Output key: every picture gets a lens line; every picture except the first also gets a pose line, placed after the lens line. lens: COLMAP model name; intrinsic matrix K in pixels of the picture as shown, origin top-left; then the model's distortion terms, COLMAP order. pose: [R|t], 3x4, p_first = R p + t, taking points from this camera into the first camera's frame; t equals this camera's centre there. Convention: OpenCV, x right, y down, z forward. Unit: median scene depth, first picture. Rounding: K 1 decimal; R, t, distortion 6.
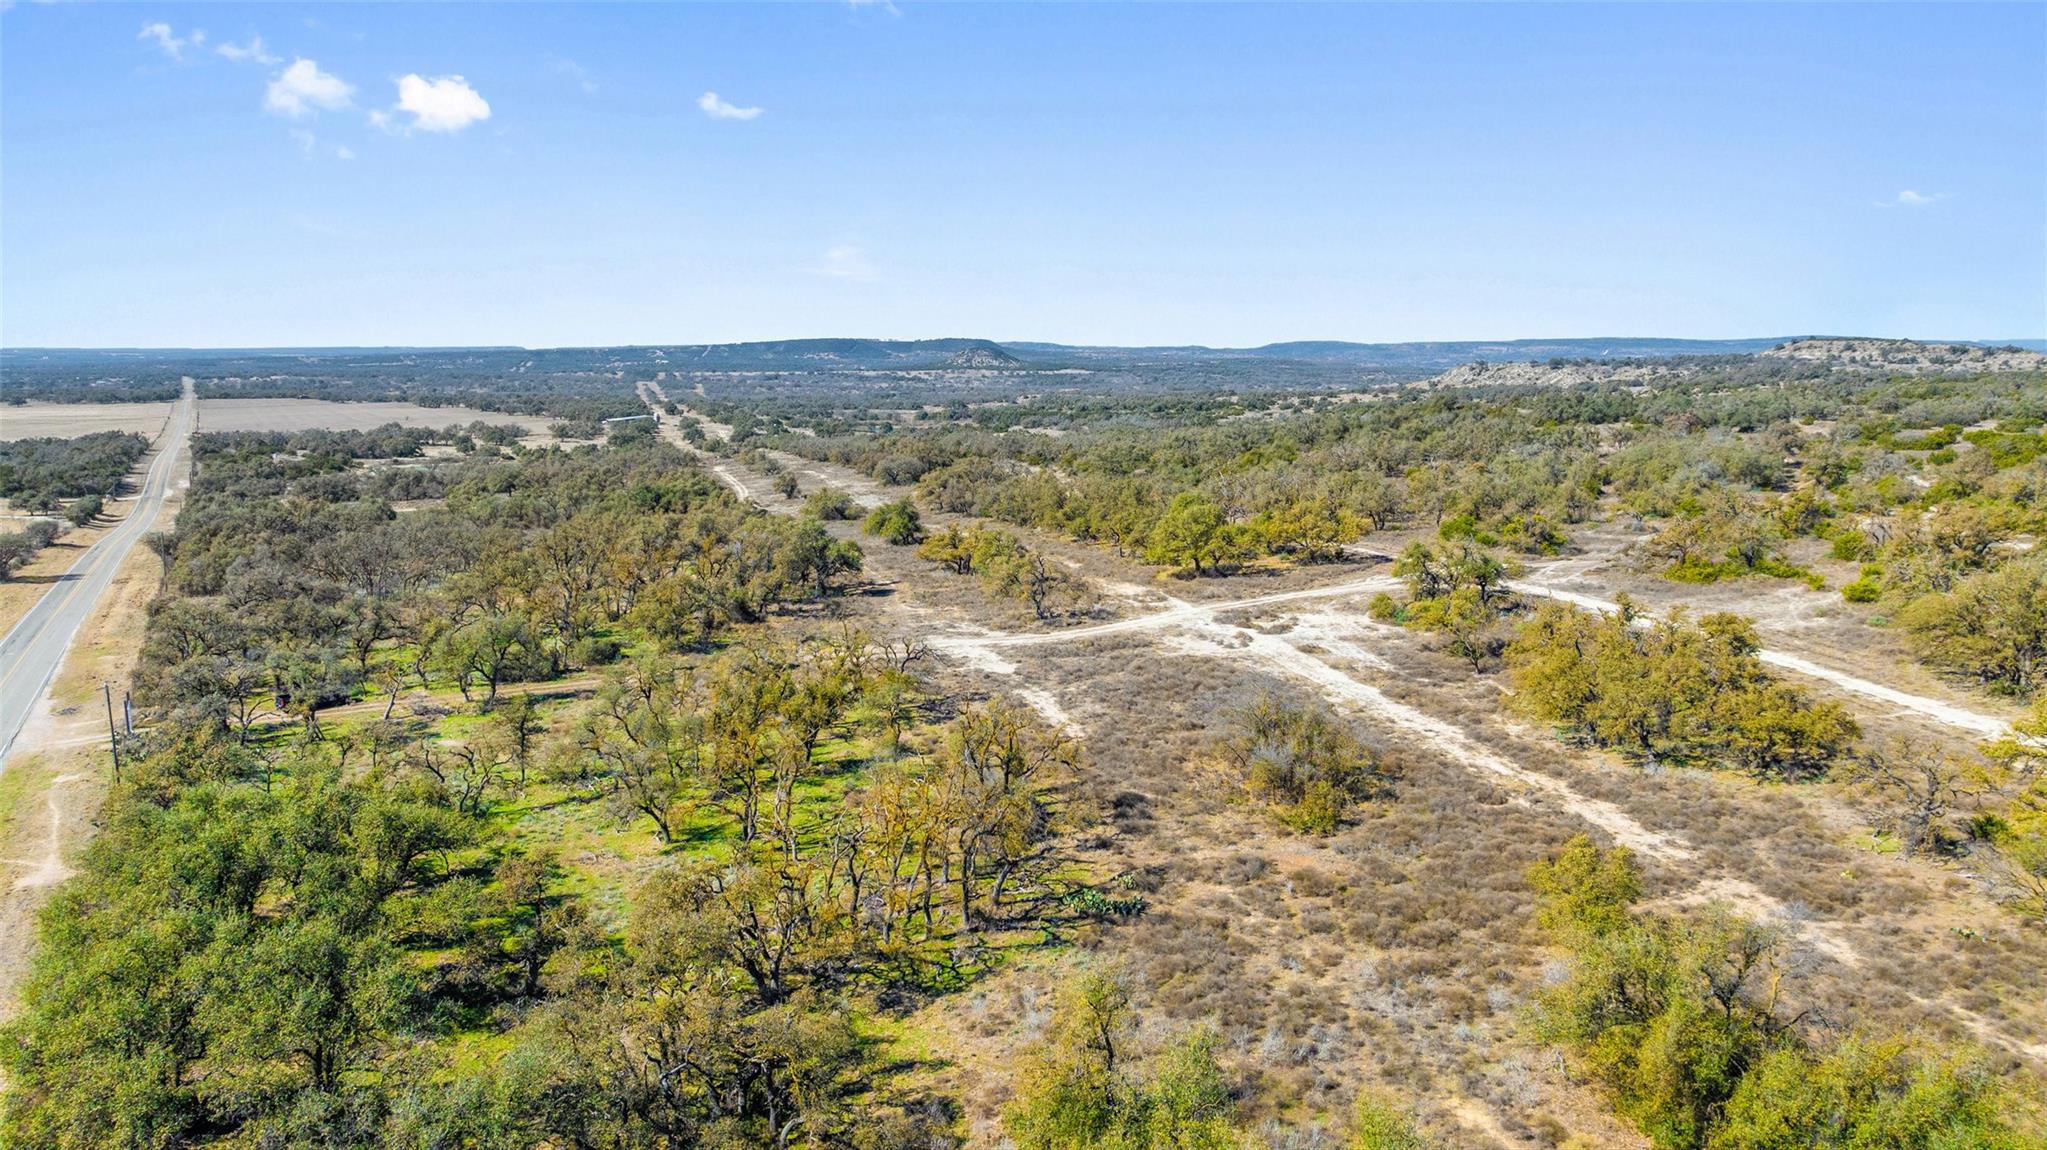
lens RADIAL K [[1395.5, 0, 1033.9], [0, 1395.5, 571.1], [0, 0, 1]] dist [-0.017210, 0.008232]
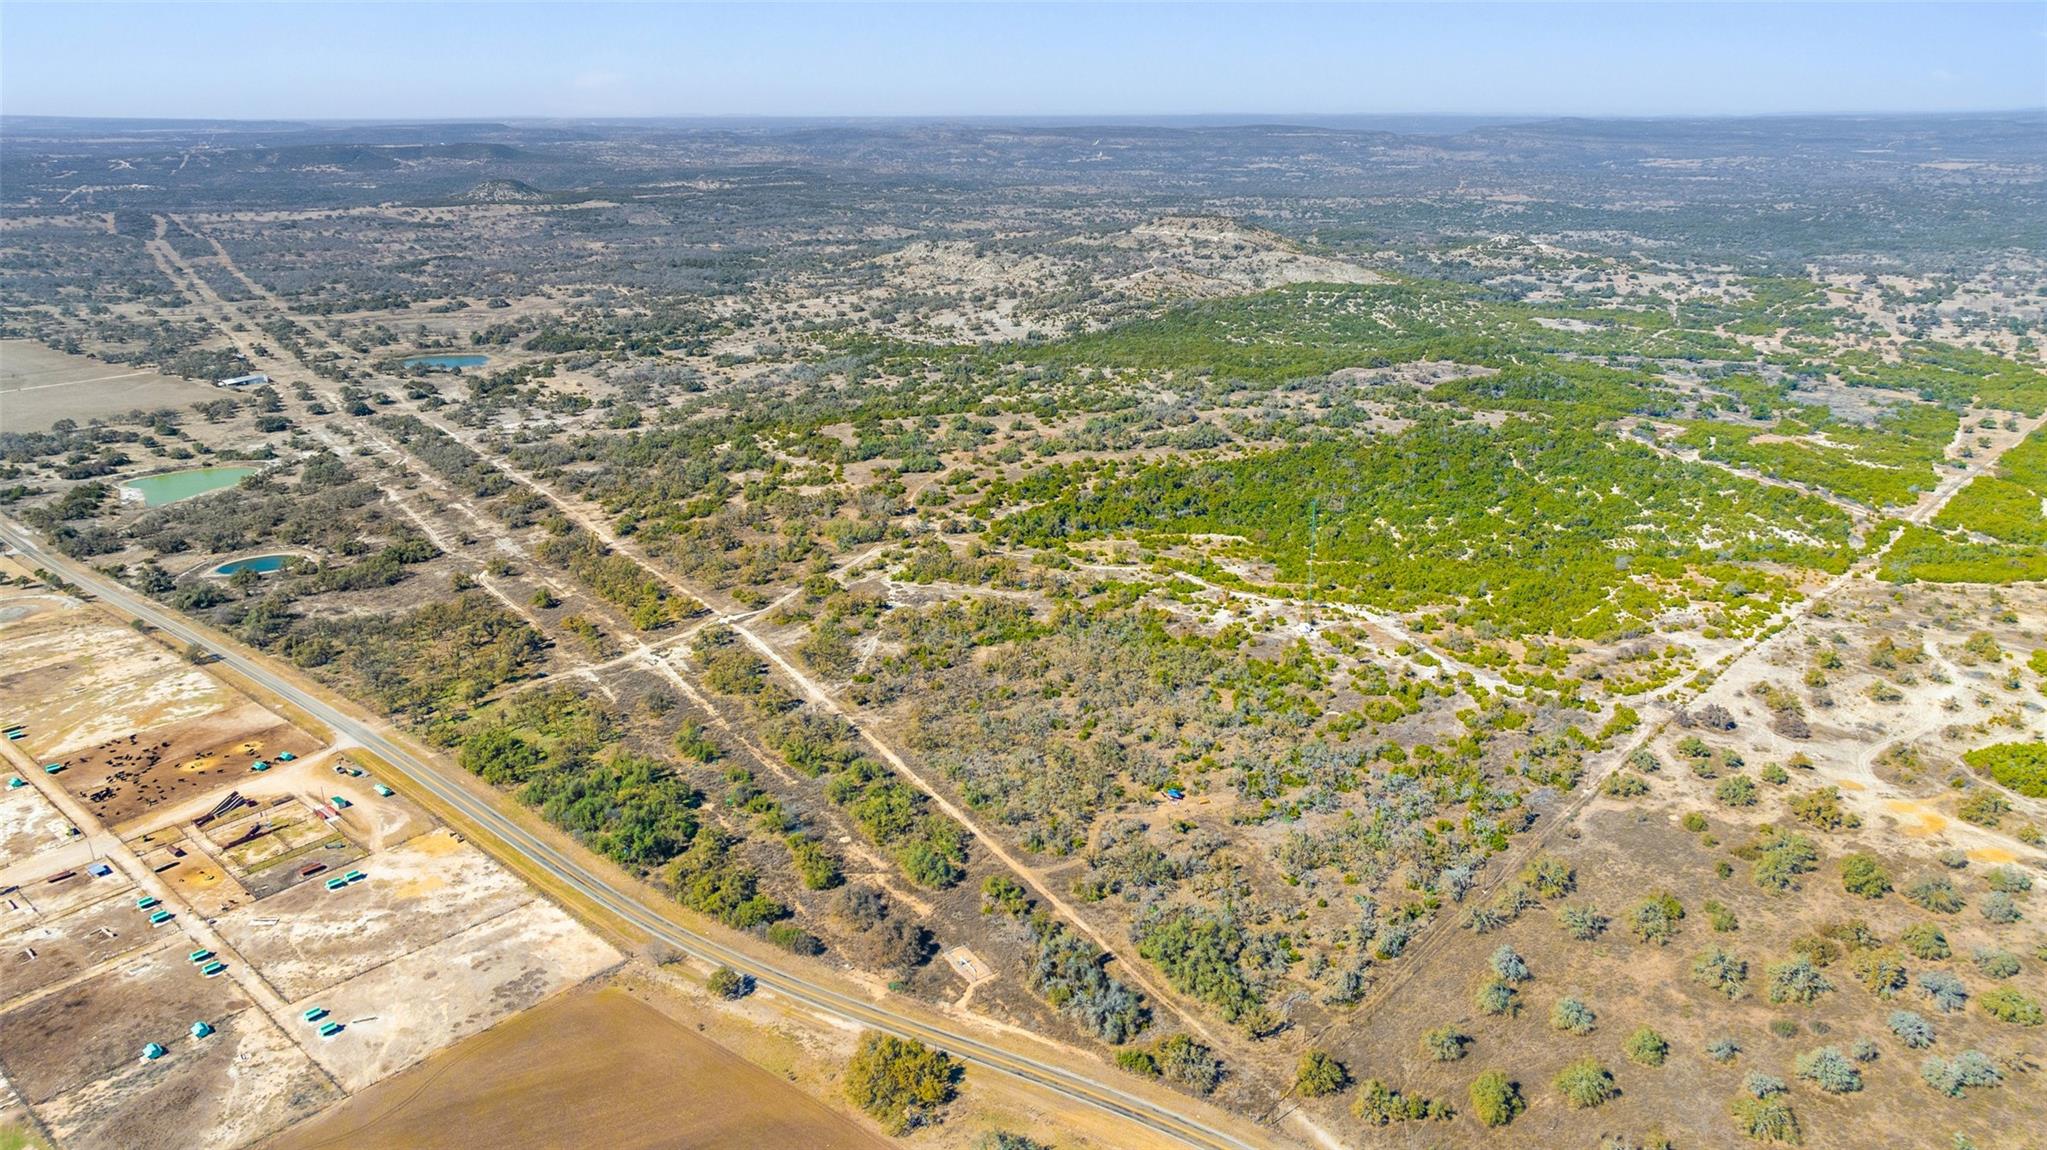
lens RADIAL K [[1395.5, 0, 1013.2], [0, 1395.5, 567.8], [0, 0, 1]] dist [-0.017210, 0.008232]
pose [[0.953238, -0.104429, 0.283604, 0.004381], [0.056862, 0.983617, 0.171068, -0.185466], [-0.296822, -0.146942, 0.943560, -0.671967]]
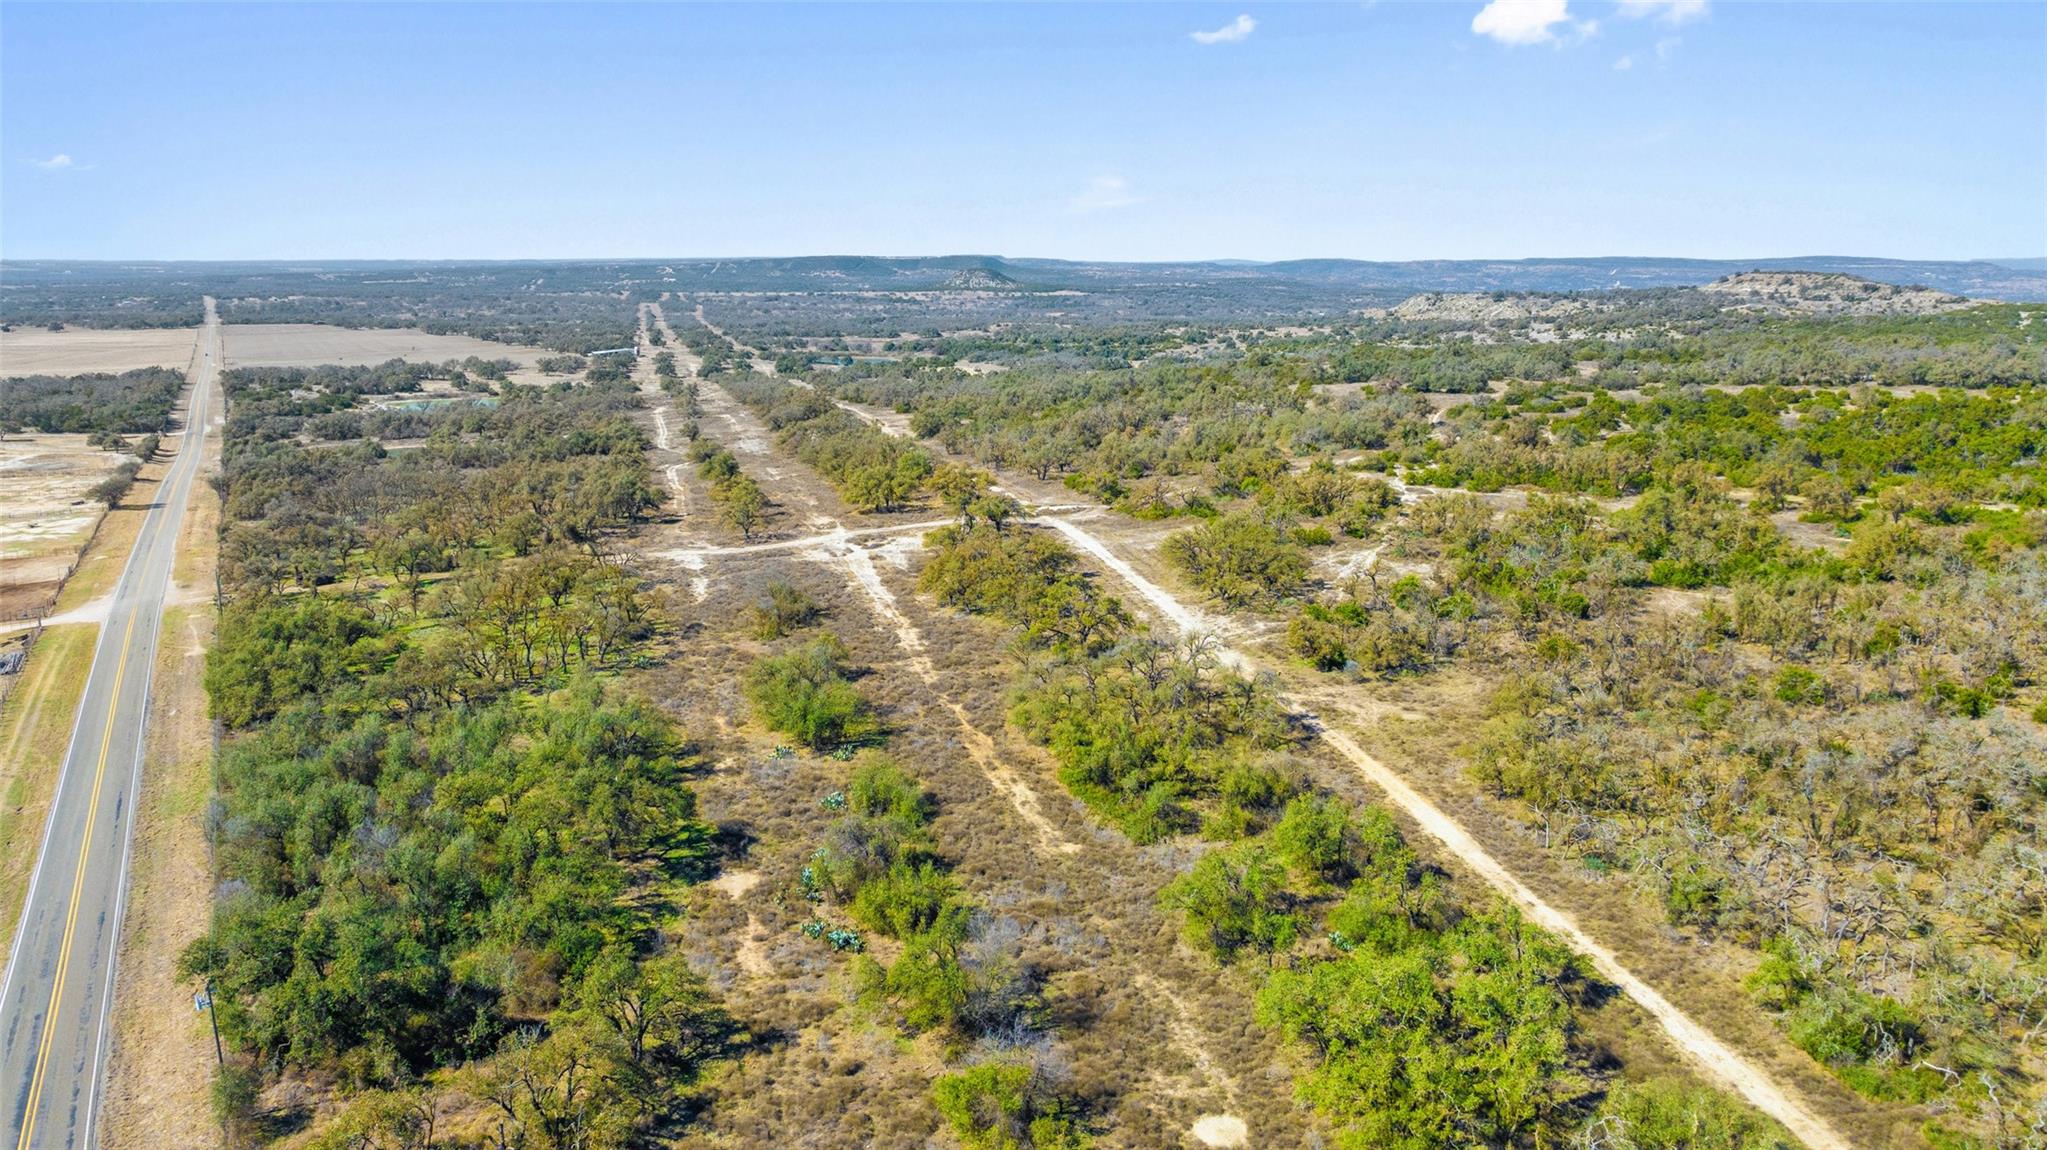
lens RADIAL K [[1395.5, 0, 1022.5], [0, 1395.5, 575.7], [0, 0, 1]] dist [-0.017210, 0.008232]
pose [[0.999781, 0.007350, -0.019578, 0.088186], [-0.006097, 0.997976, 0.063300, -0.007126], [0.020004, -0.063167, 0.997802, -0.159511]]
